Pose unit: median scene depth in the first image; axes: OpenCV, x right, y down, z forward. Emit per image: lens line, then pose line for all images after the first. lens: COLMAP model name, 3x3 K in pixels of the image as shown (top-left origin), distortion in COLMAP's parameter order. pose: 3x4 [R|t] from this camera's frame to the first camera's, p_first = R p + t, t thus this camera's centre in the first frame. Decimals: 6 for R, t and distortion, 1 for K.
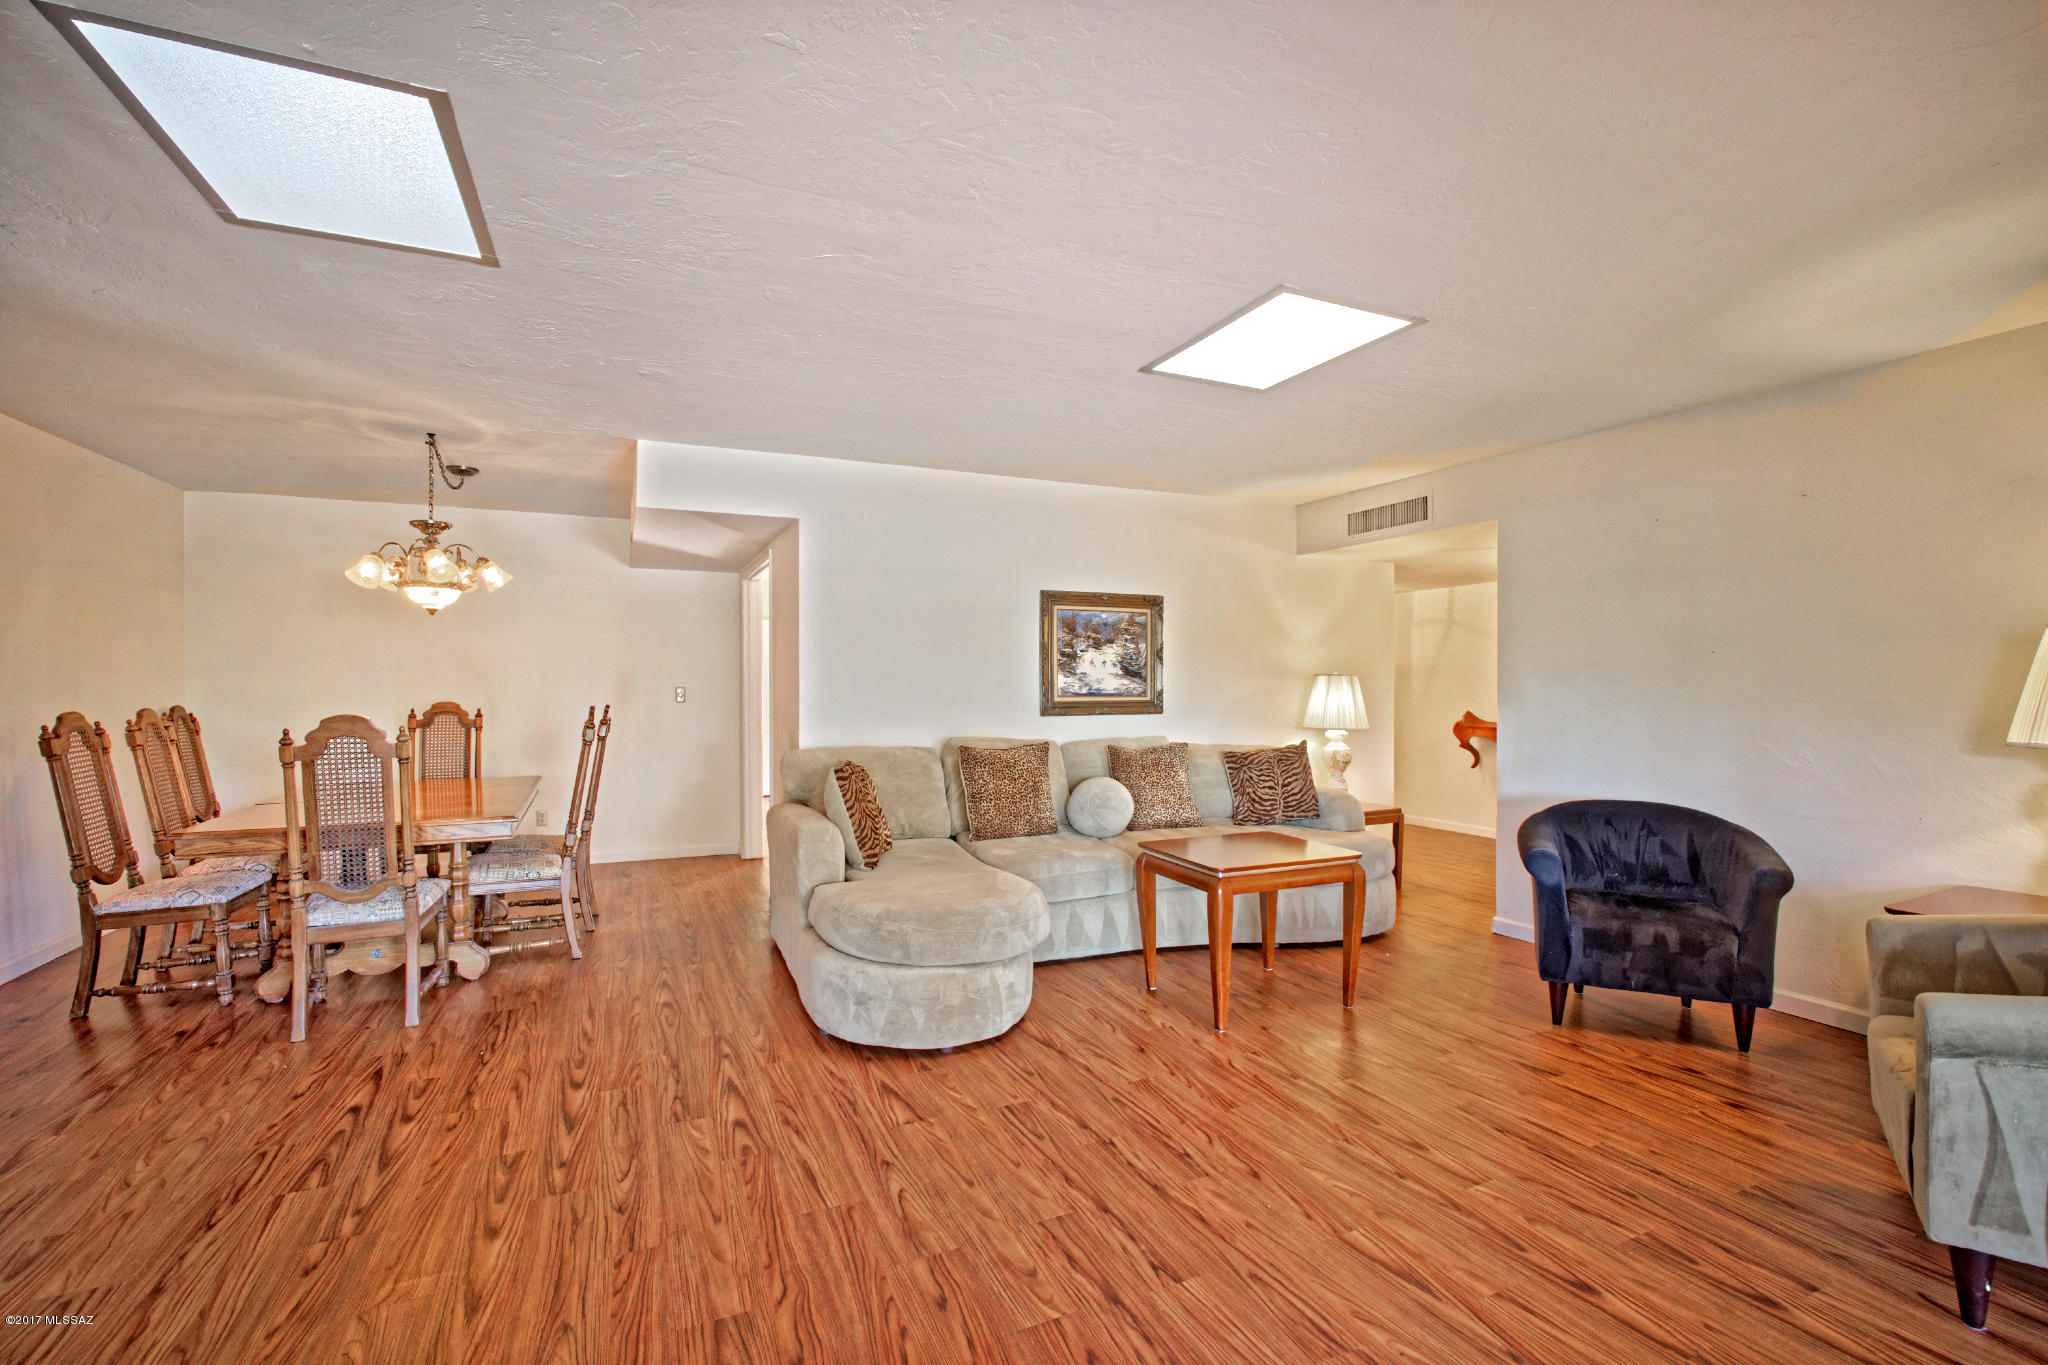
lens RADIAL K [[889.0, 0, 1021.7], [0, 889.0, 688.8], [0, 0, 1]] dist [-0.018486, 0.004827]
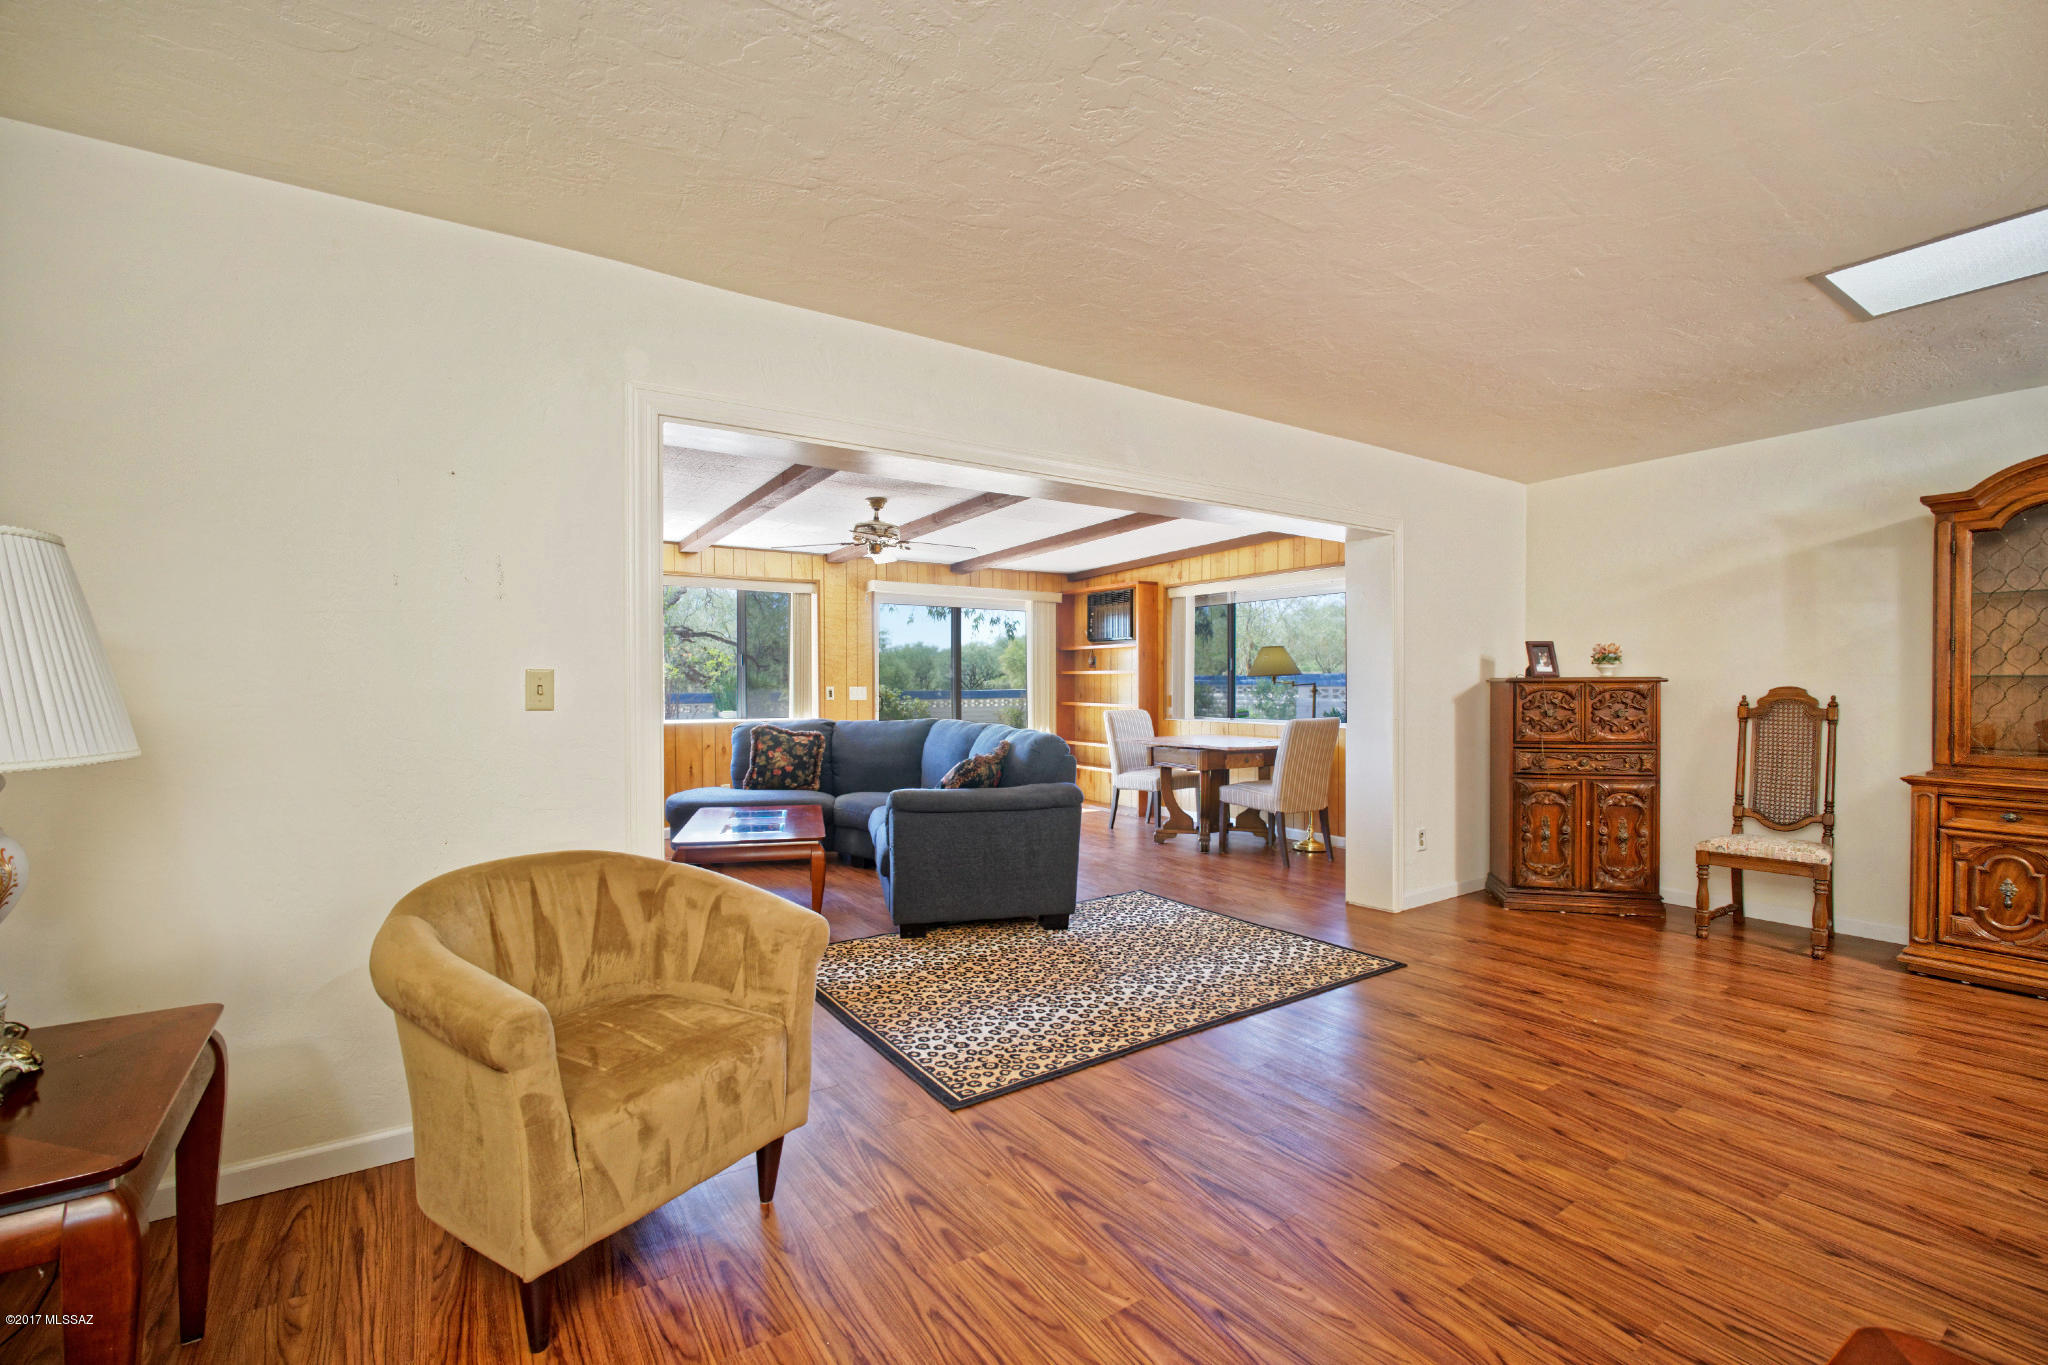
lens RADIAL K [[889.0, 0, 1038.0], [0, 889.0, 676.2], [0, 0, 1]] dist [-0.018486, 0.004827]
pose [[-0.984110, 0.003111, -0.177535, 0.475444], [0.003386, 0.999993, -0.001245, 0.013005], [0.177530, -0.001827, -0.984114, 1.140639]]
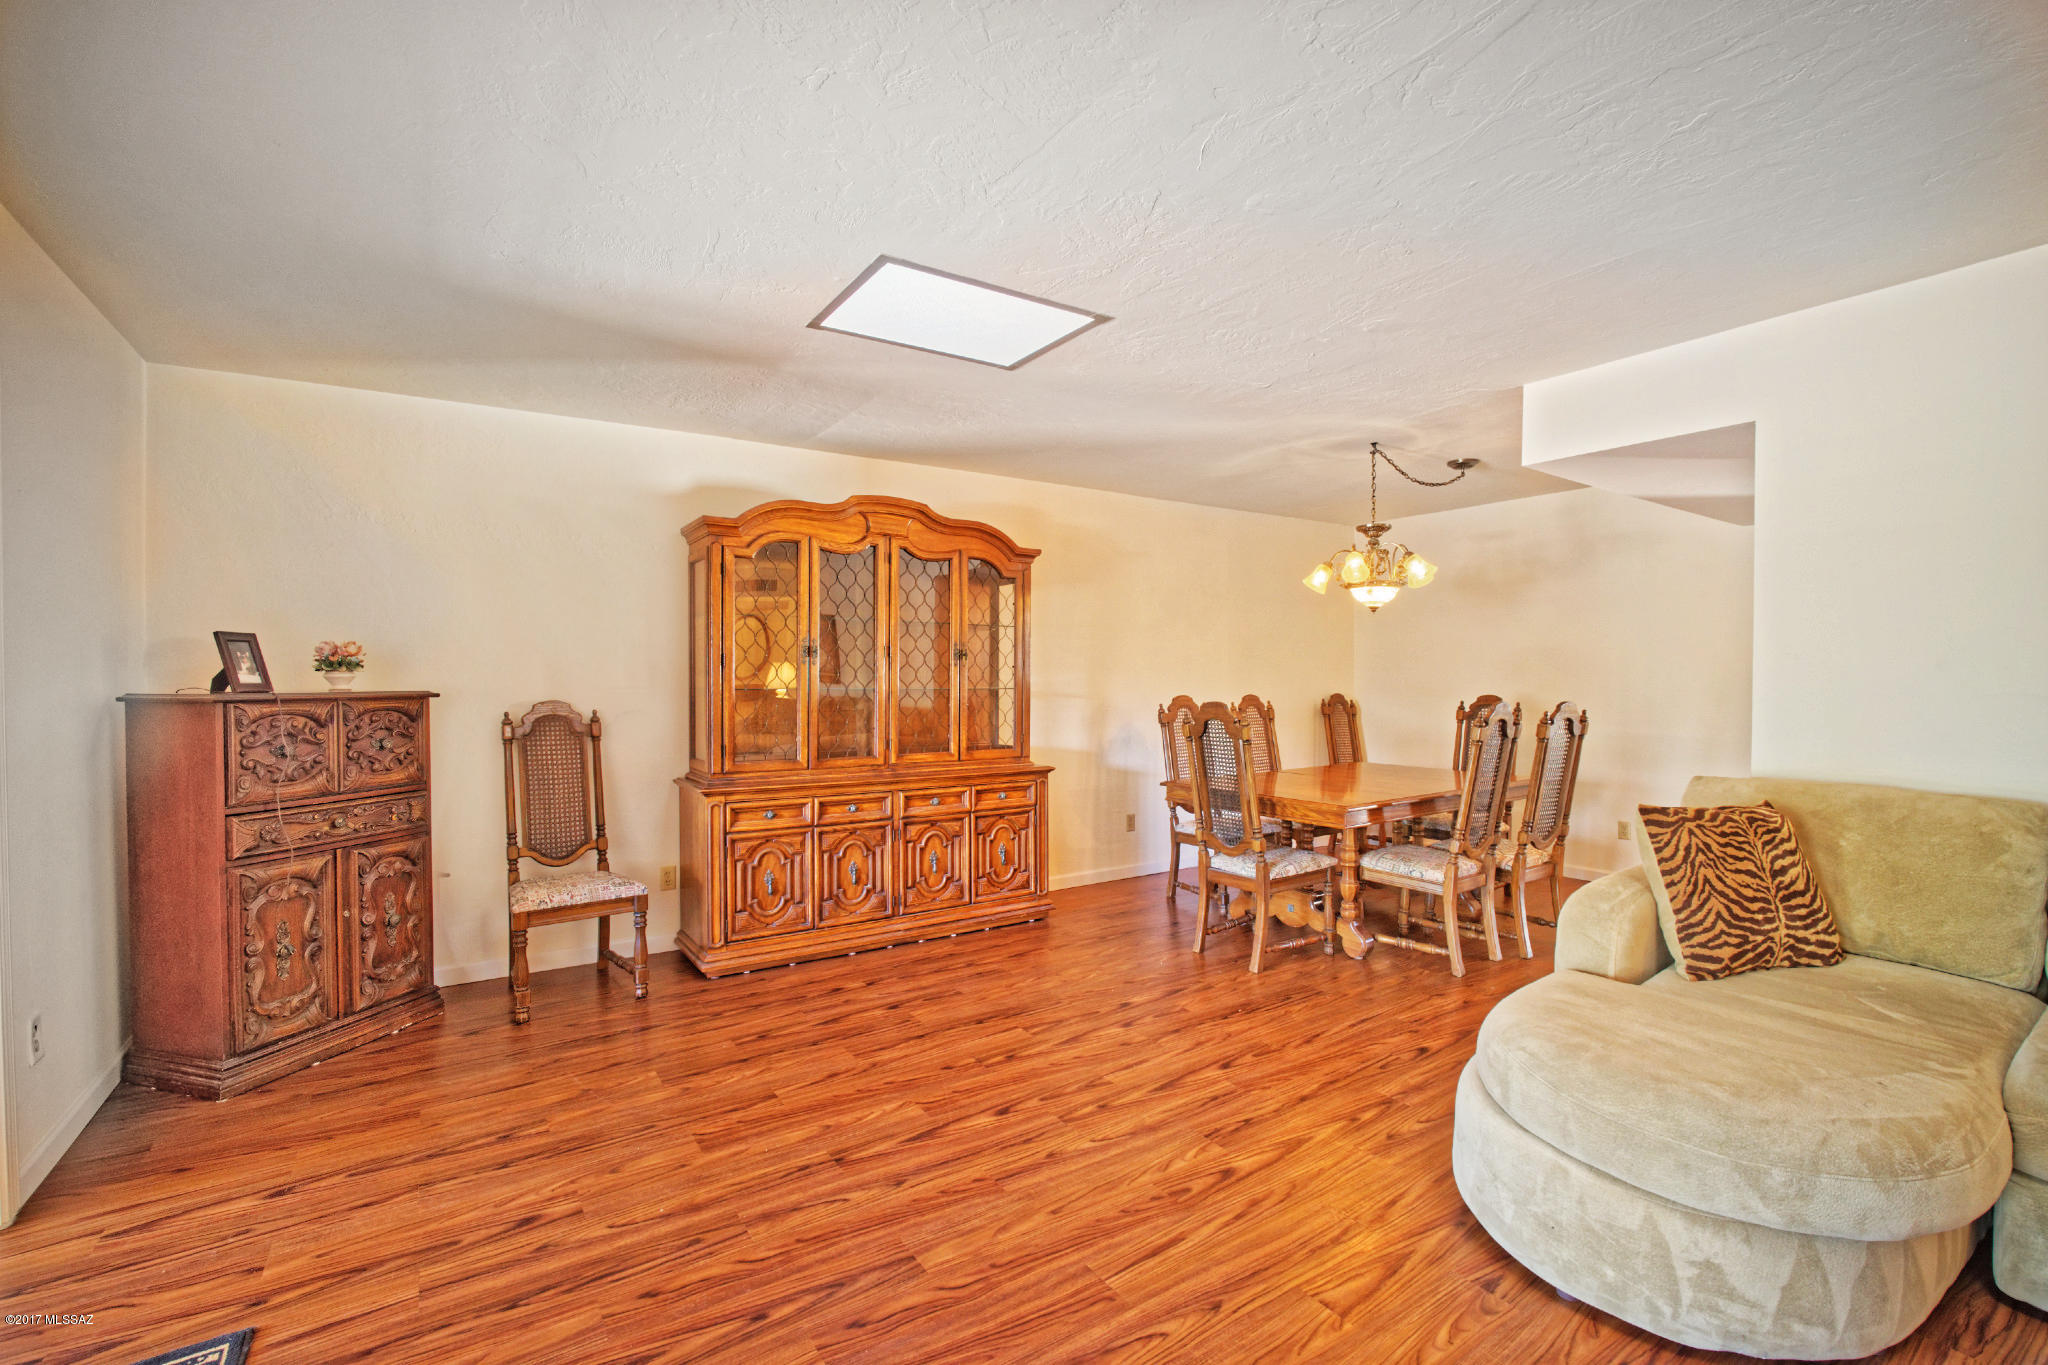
lens RADIAL K [[889.0, 0, 1025.6], [0, 889.0, 689.7], [0, 0, 1]] dist [-0.018486, 0.004827]
pose [[0.163040, 0.012803, -0.986536, 0.389200], [-0.005384, 0.999912, 0.012087, -0.000830], [0.986605, 0.003341, 0.163095, 0.495036]]
